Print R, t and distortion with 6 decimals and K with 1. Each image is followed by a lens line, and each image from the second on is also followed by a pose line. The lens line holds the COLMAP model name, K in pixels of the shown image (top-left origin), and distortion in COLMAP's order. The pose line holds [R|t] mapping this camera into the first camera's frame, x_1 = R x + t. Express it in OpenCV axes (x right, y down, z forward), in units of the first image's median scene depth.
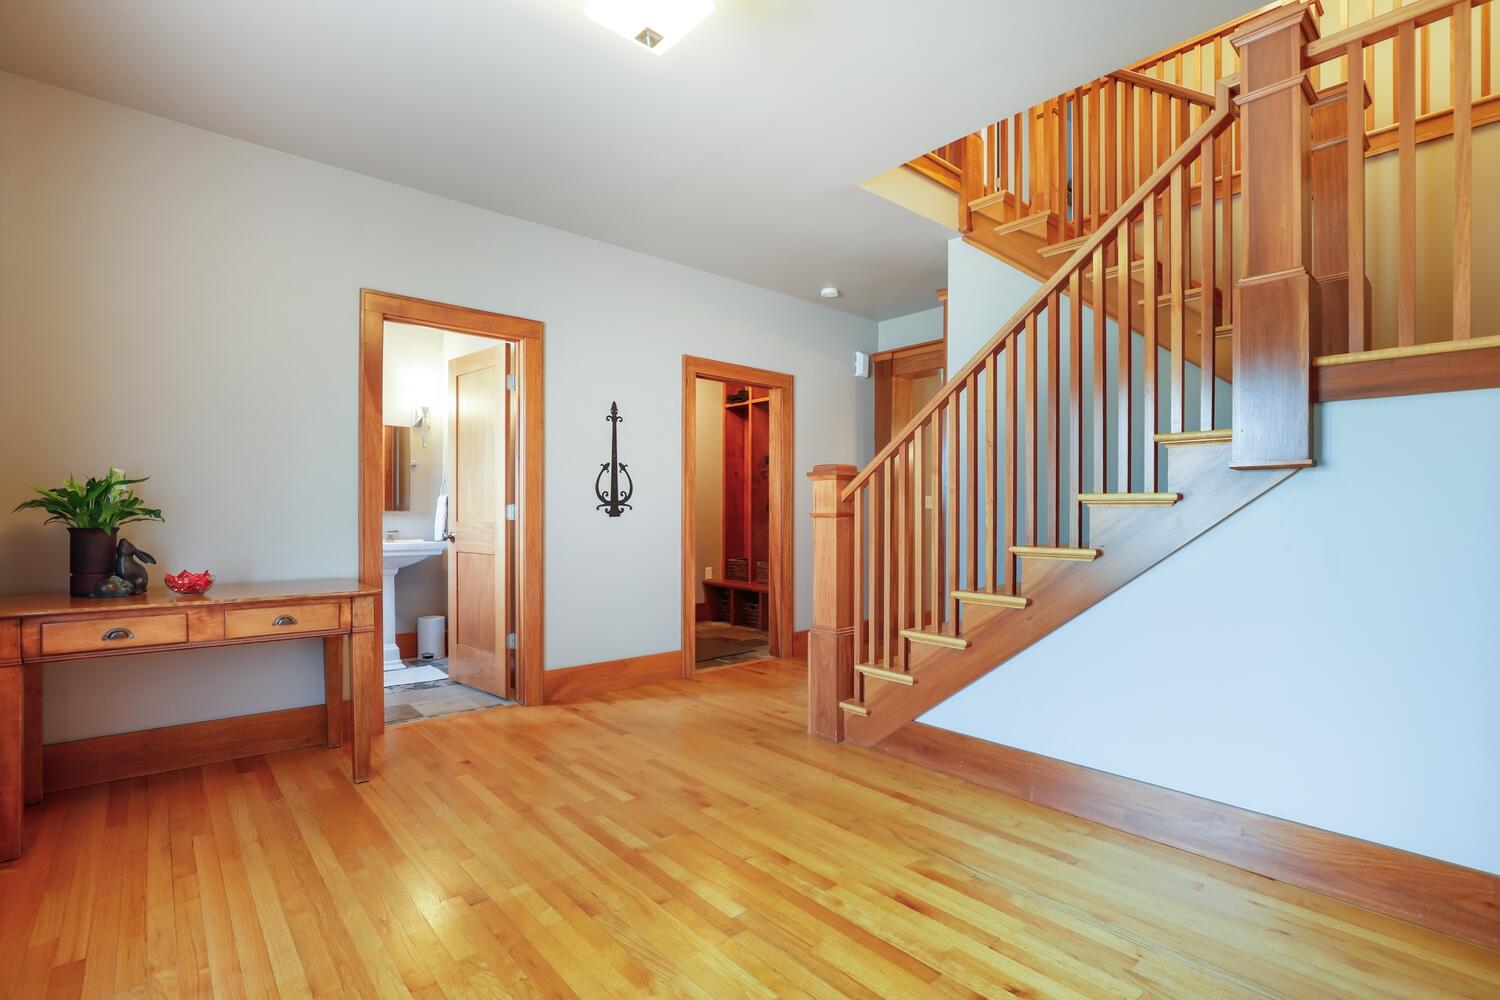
lens RADIAL K [[703.7, 0, 750.2], [0, 703.7, 518.8], [0, 0, 1]] dist [-0.019477, 0.000705]
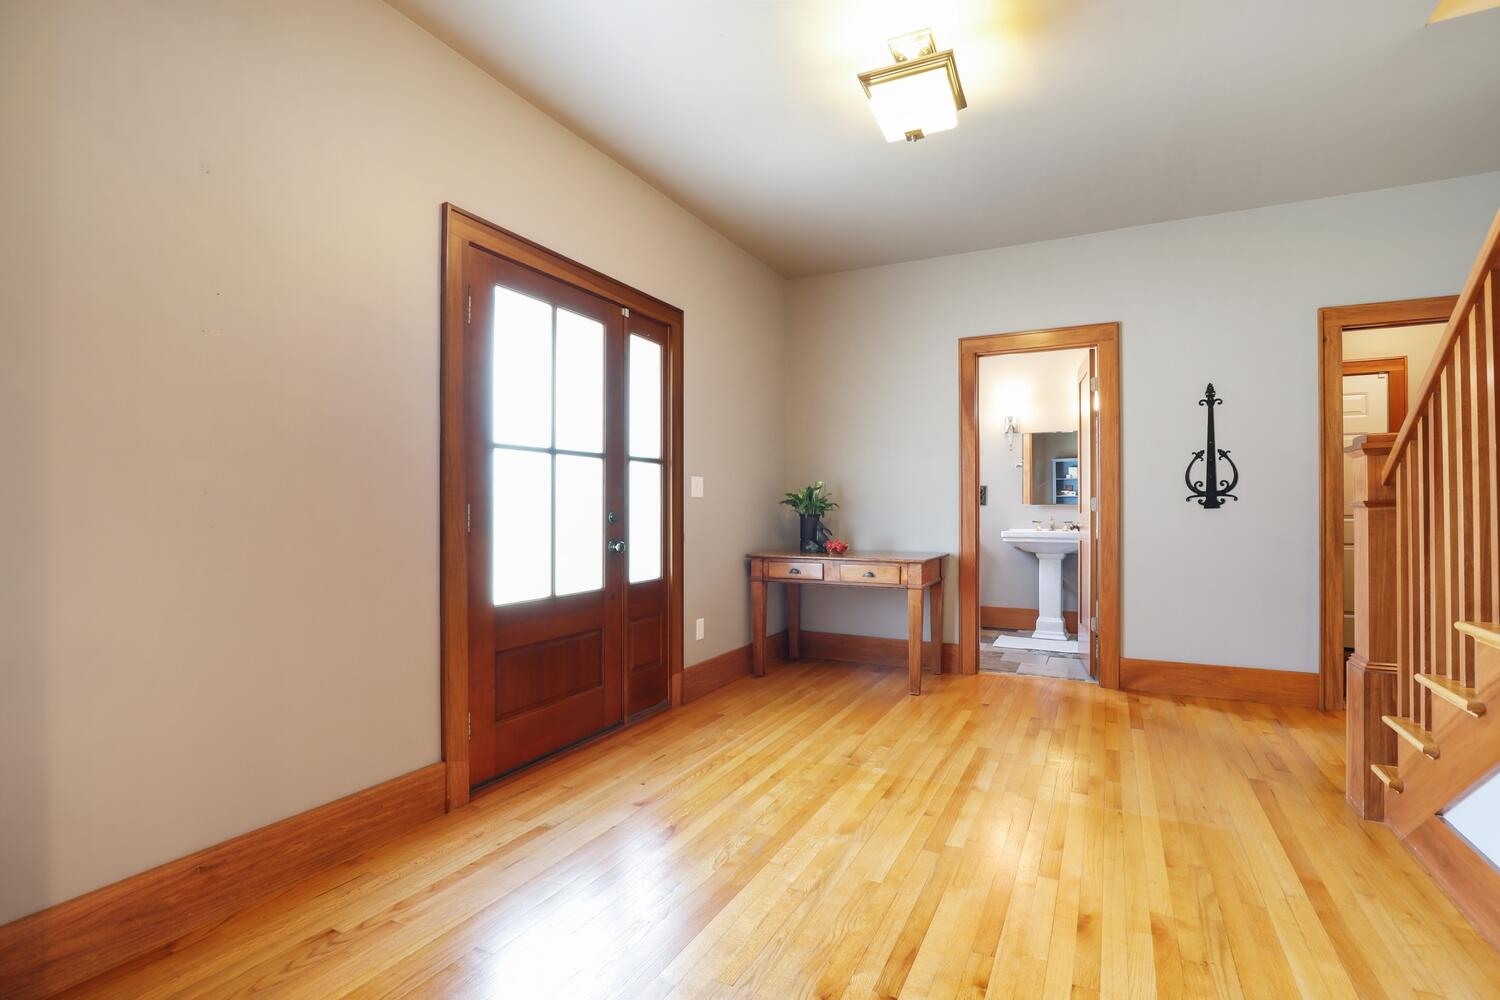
lens RADIAL K [[677.0, 0, 753.9], [0, 677.0, 503.9], [0, 0, 1]] dist [-0.016256, 0.000448]
pose [[0.373084, -0.009768, -0.927746, 0.585609], [-0.004894, 0.999910, -0.012496, 0.007310], [0.927785, 0.009203, 0.373003, 0.173803]]
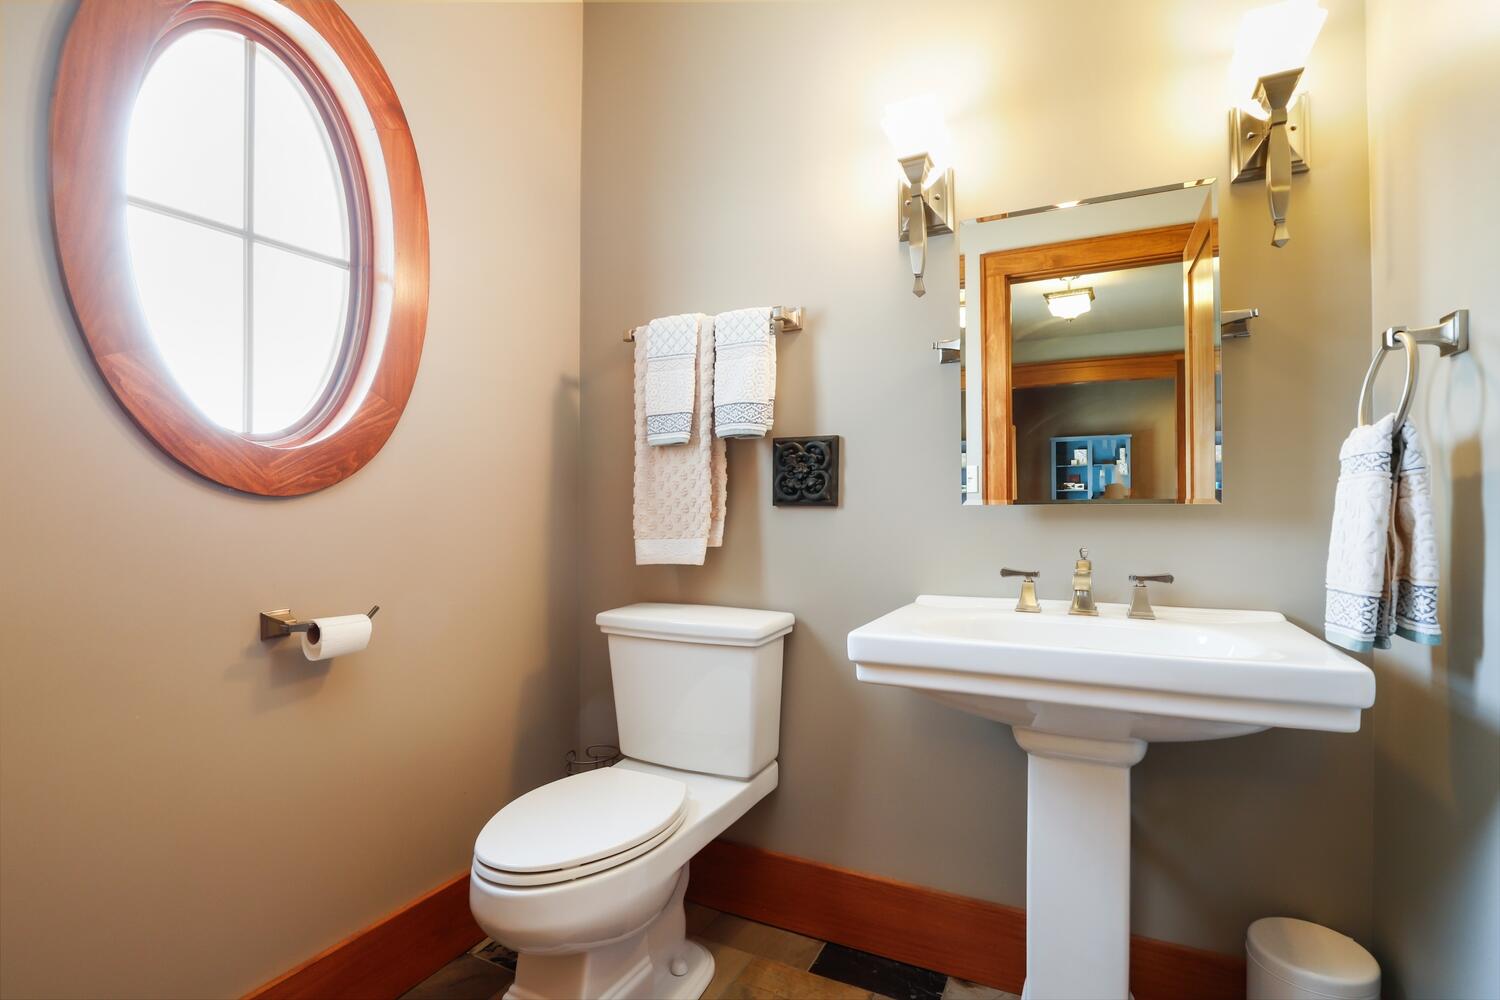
lens RADIAL K [[677.0, 0, 753.9], [0, 677.0, 503.9], [0, 0, 1]] dist [-0.016256, 0.000448]
pose [[0.380134, -0.007564, -0.924901, -0.571805], [-0.002962, 0.999951, -0.009395, -0.015454], [0.924927, 0.006311, 0.380093, 1.327964]]
